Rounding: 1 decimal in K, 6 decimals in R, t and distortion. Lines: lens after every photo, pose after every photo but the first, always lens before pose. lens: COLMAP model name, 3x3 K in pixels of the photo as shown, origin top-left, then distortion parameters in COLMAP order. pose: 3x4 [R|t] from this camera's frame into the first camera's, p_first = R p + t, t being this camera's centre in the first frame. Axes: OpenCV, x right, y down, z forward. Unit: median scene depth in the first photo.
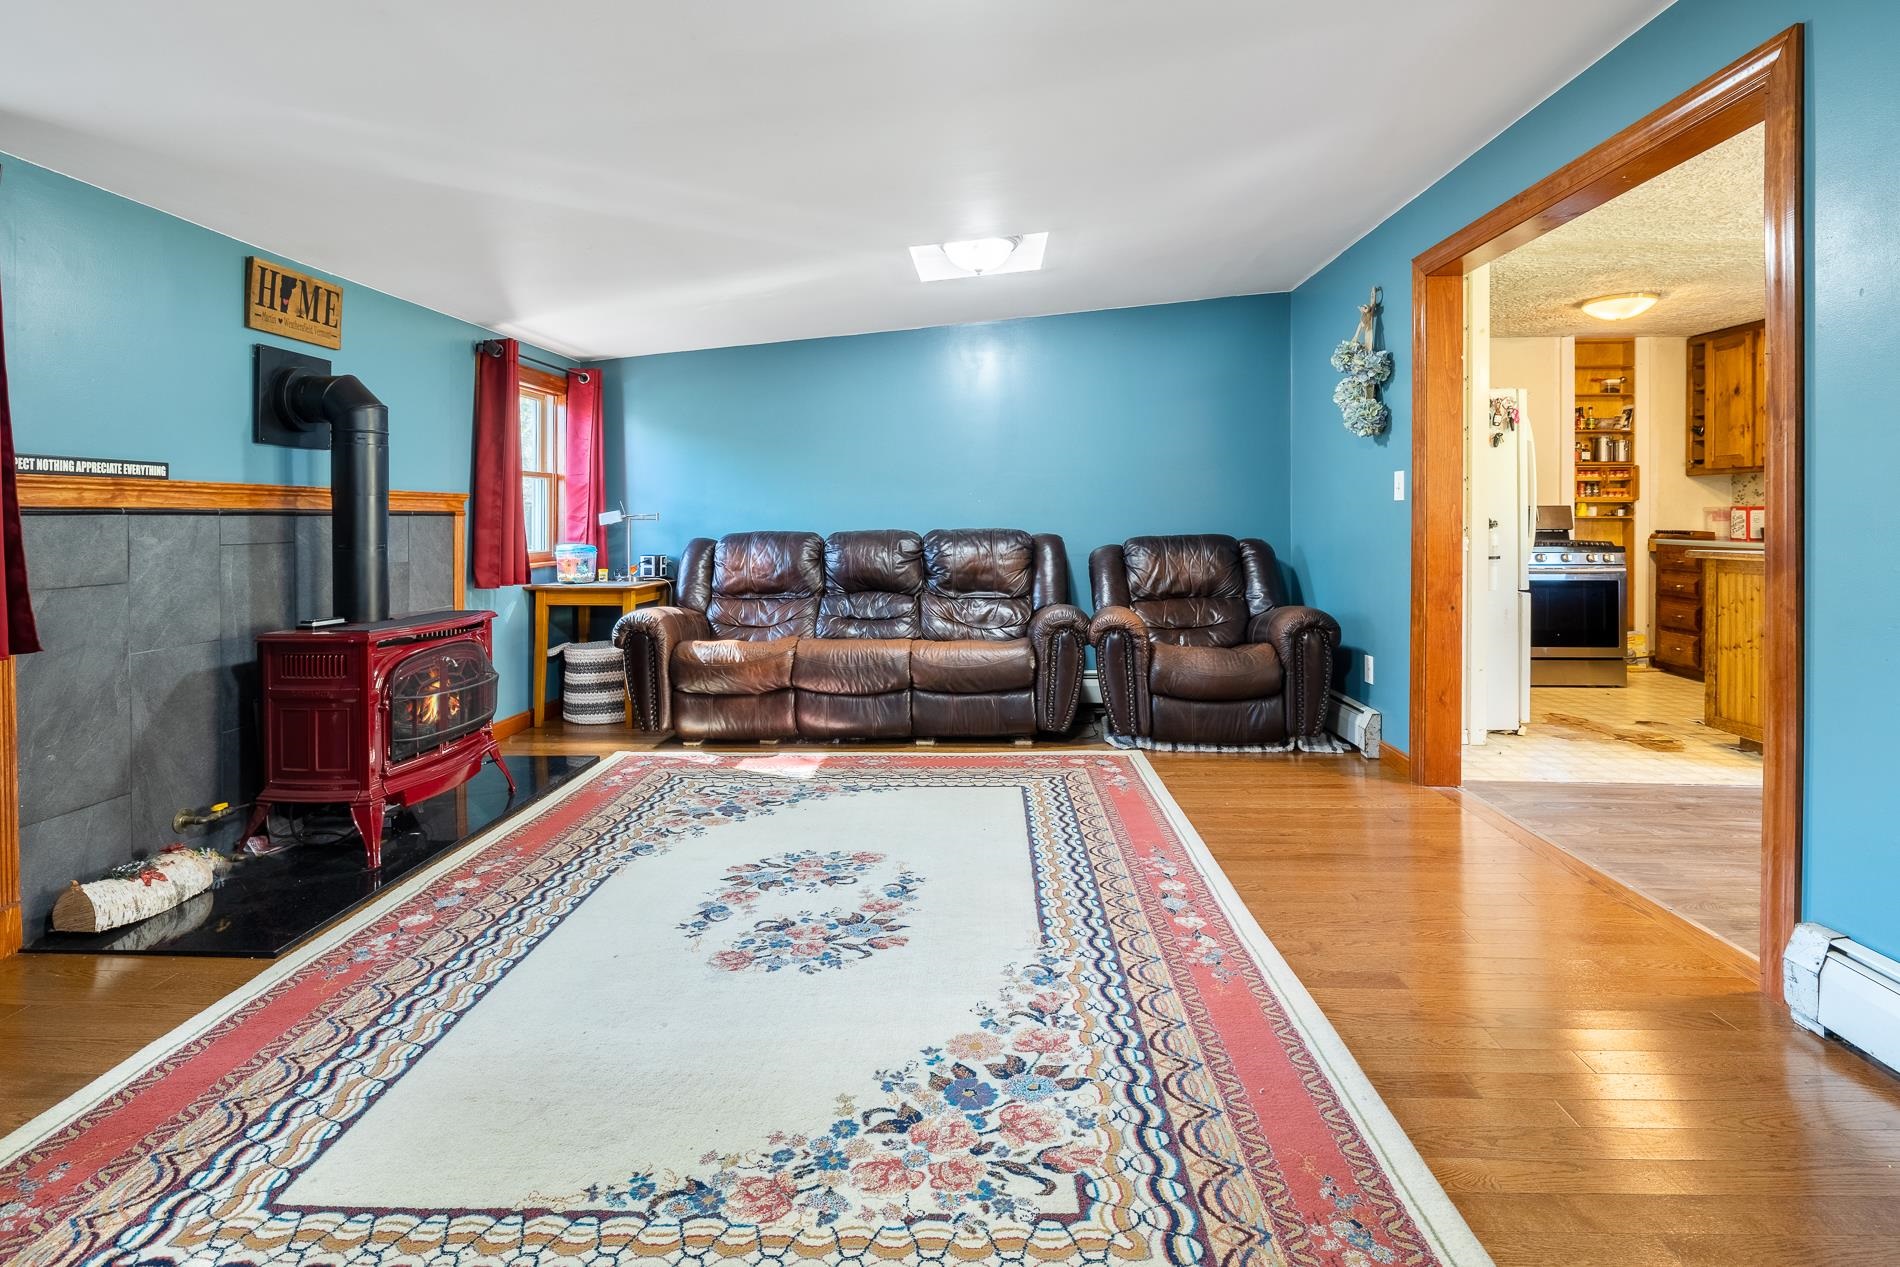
lens RADIAL K [[889.9, 0, 963.5], [0, 889.9, 517.1], [0, 0, 1]] dist [-0.001857, -0.000125]
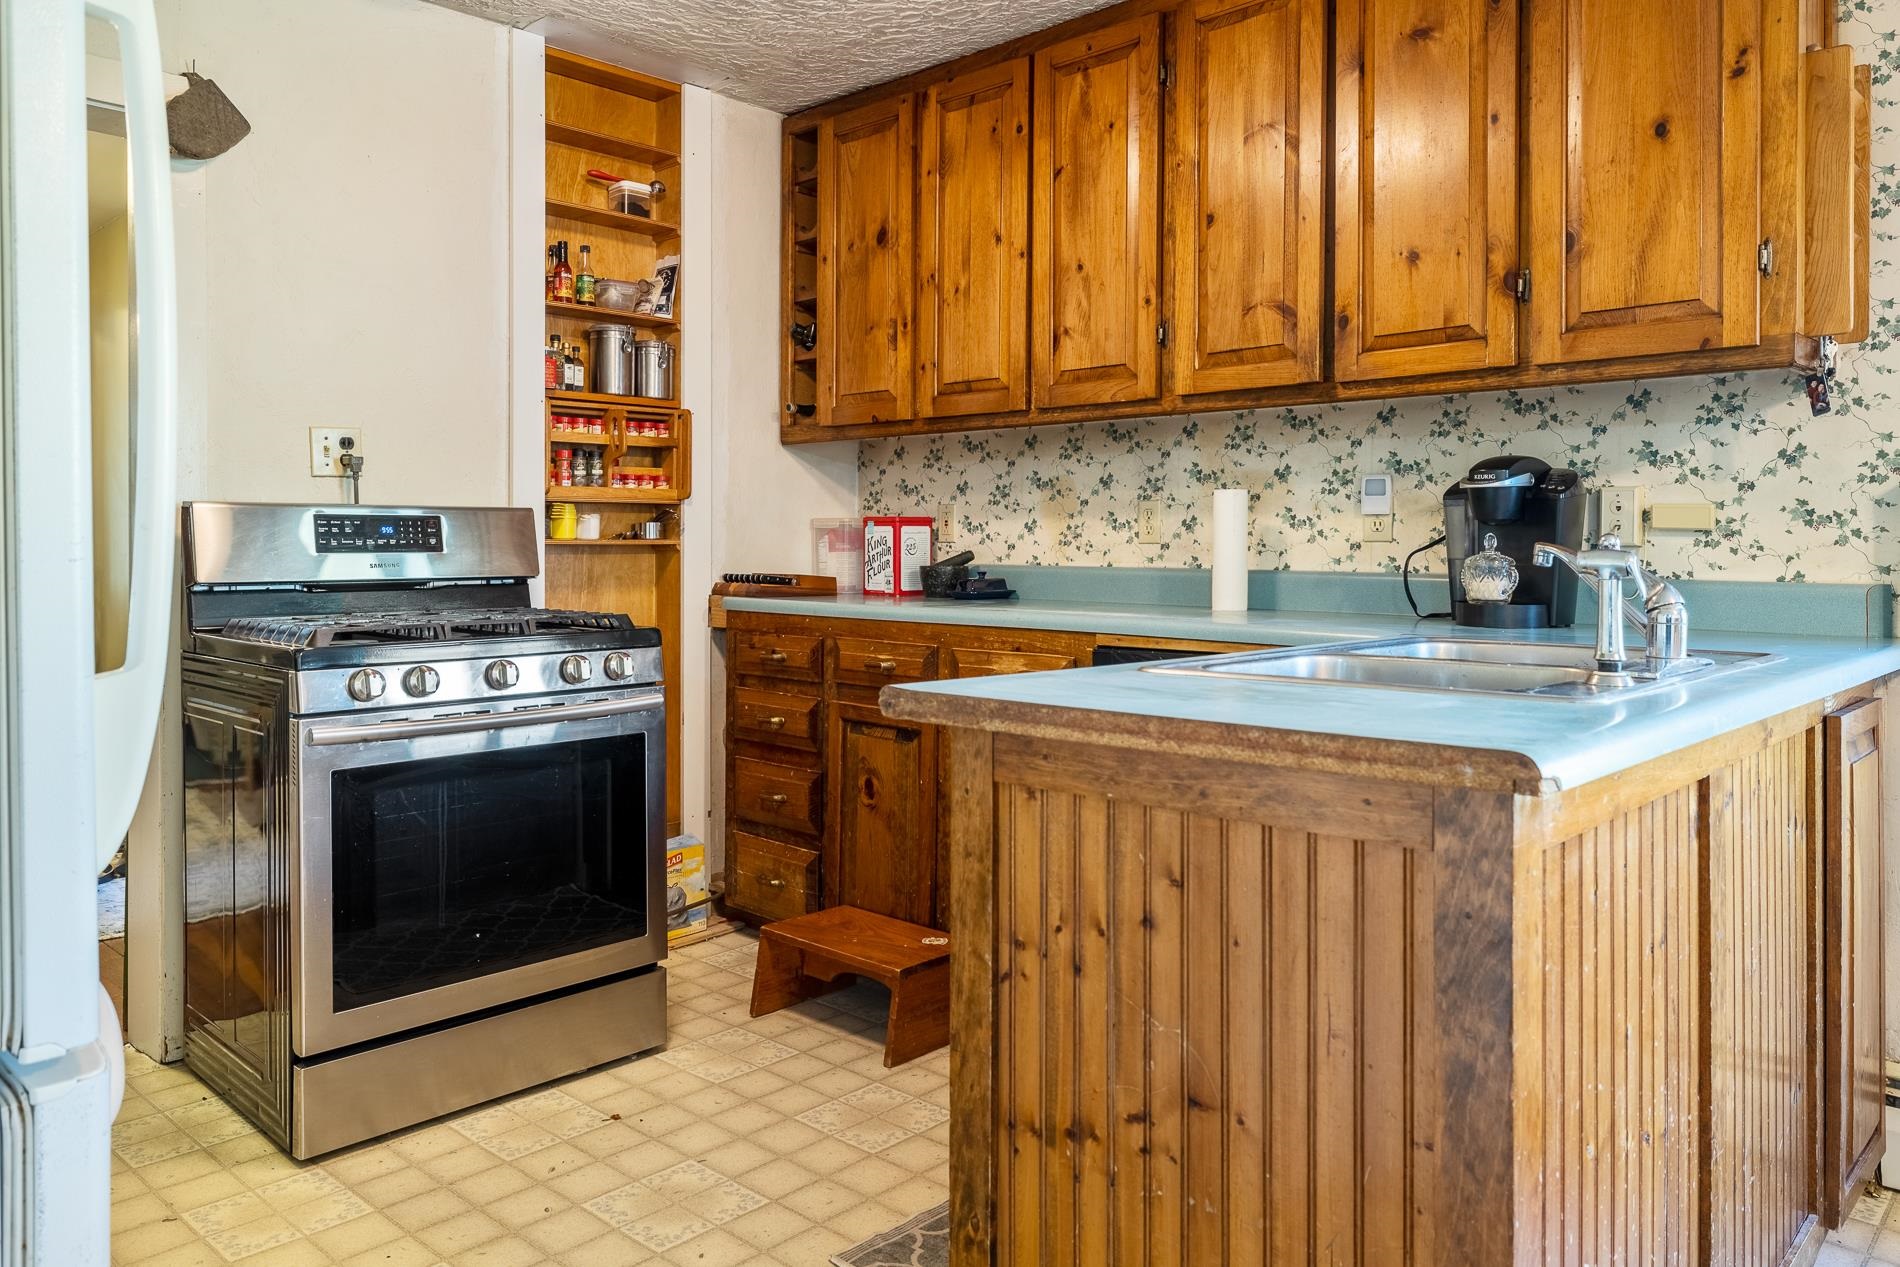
lens RADIAL K [[1342.9, 0, 946.7], [0, 1342.9, 540.3], [0, 0, 1]] dist [-0.000359, 0.000198]
pose [[0.661650, 0.000489, 0.749813, 0.391187], [0.001870, 0.999996, -0.002302, 0.000797], [-0.749811, 0.002925, 0.661646, 0.524263]]
